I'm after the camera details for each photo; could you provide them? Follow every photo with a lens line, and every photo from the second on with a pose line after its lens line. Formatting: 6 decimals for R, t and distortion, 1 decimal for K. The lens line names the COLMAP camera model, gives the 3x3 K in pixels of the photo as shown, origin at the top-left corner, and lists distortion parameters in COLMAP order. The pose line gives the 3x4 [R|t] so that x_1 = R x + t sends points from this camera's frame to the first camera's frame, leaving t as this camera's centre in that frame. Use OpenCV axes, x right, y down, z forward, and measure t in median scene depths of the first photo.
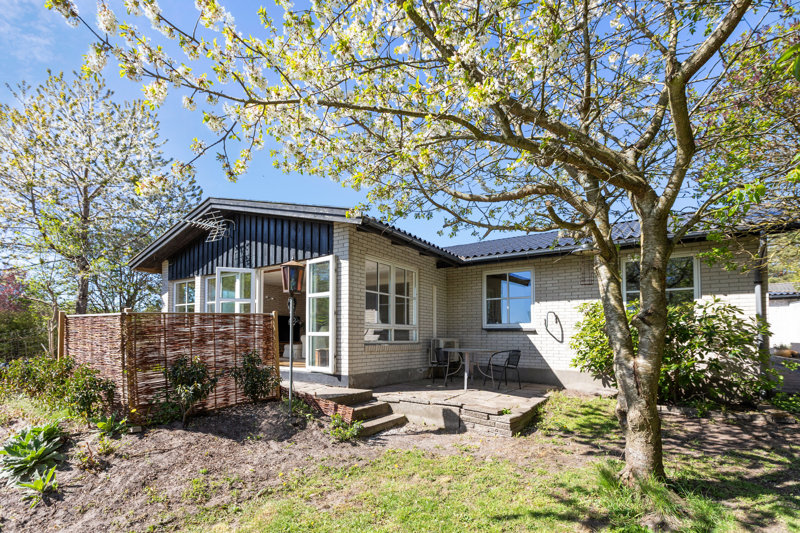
lens RADIAL K [[367.7, 0, 383.5], [0, 367.7, 253.4], [0, 0, 1]] dist [-0.000506, -0.001931]
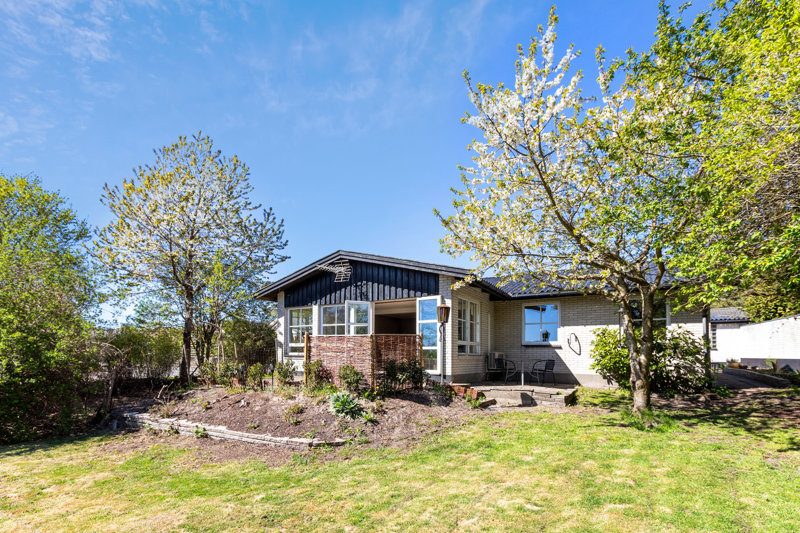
lens RADIAL K [[367.7, 0, 400.6], [0, 367.7, 268.1], [0, 0, 1]] dist [-0.000506, -0.001931]
pose [[0.997379, 0.017395, 0.070237, -0.434322], [-0.016747, 0.999812, -0.009803, -0.096016], [-0.070394, 0.008601, 0.997482, -0.528040]]
